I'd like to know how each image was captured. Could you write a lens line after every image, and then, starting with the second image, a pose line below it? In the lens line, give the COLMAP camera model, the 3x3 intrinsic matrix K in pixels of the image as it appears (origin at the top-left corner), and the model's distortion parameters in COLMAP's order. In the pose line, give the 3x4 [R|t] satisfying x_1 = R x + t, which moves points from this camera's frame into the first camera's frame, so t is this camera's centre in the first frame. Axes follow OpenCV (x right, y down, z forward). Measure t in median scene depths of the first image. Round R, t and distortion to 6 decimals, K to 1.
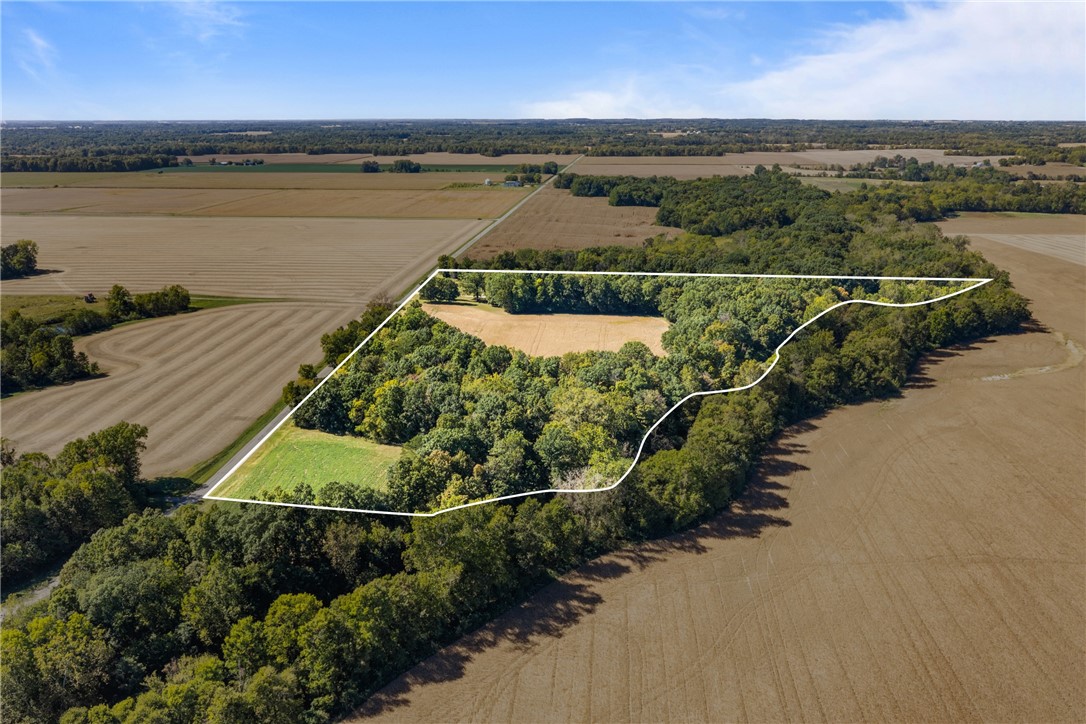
lens RADIAL K [[901.3, 0, 550.6], [0, 901.3, 362.2], [0, 0, 1]] dist [0.023722, -0.048940]
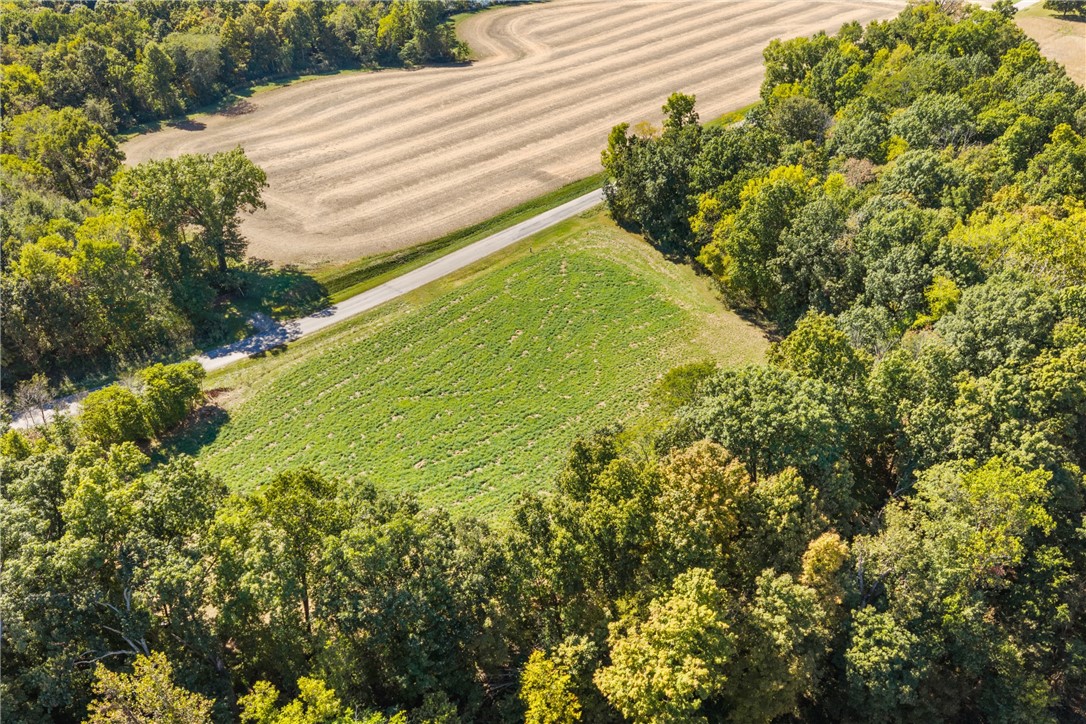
lens RADIAL K [[901.3, 0, 550.6], [0, 901.3, 362.2], [0, 0, 1]] dist [0.023722, -0.048940]
pose [[0.767943, 0.324258, -0.552377, -0.006326], [-0.148850, 0.929126, 0.338479, -0.019555], [0.622983, -0.177711, 0.761781, 0.613149]]
